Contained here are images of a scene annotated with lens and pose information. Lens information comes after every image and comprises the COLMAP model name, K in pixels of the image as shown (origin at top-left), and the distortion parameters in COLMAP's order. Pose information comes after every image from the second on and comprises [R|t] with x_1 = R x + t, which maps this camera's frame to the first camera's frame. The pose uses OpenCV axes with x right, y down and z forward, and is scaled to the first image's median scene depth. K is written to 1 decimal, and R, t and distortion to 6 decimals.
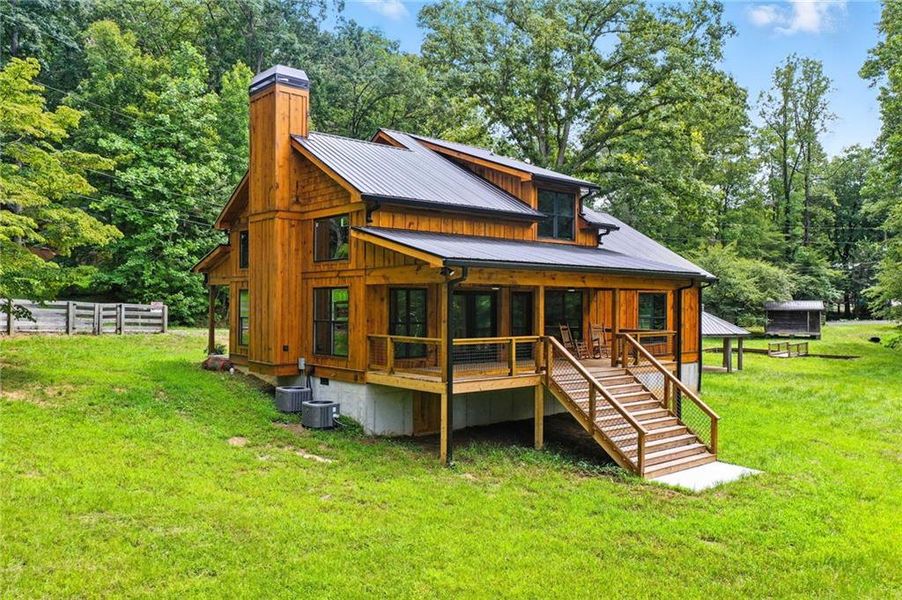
lens RADIAL K [[716.6, 0, 451.1], [0, 716.6, 300.0], [0, 0, 1]] dist [0.002379, 0.000260]
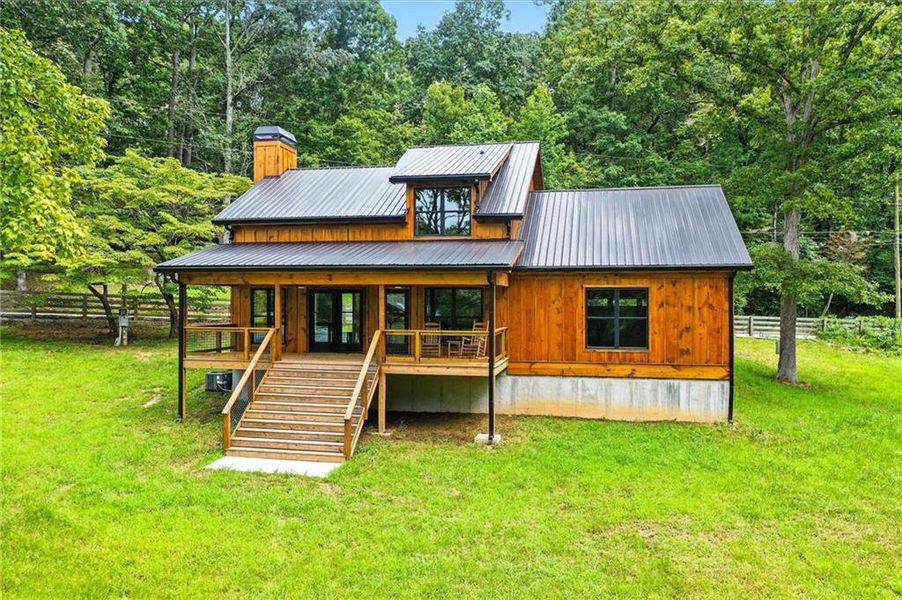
lens RADIAL K [[716.6, 0, 451.2], [0, 716.6, 301.1], [0, 0, 1]] dist [0.002379, 0.000260]
pose [[0.609856, -0.003585, -0.792504, 0.995645], [0.002473, 0.999994, -0.002621, 0.008743], [0.792508, -0.000361, 0.609861, 0.426540]]
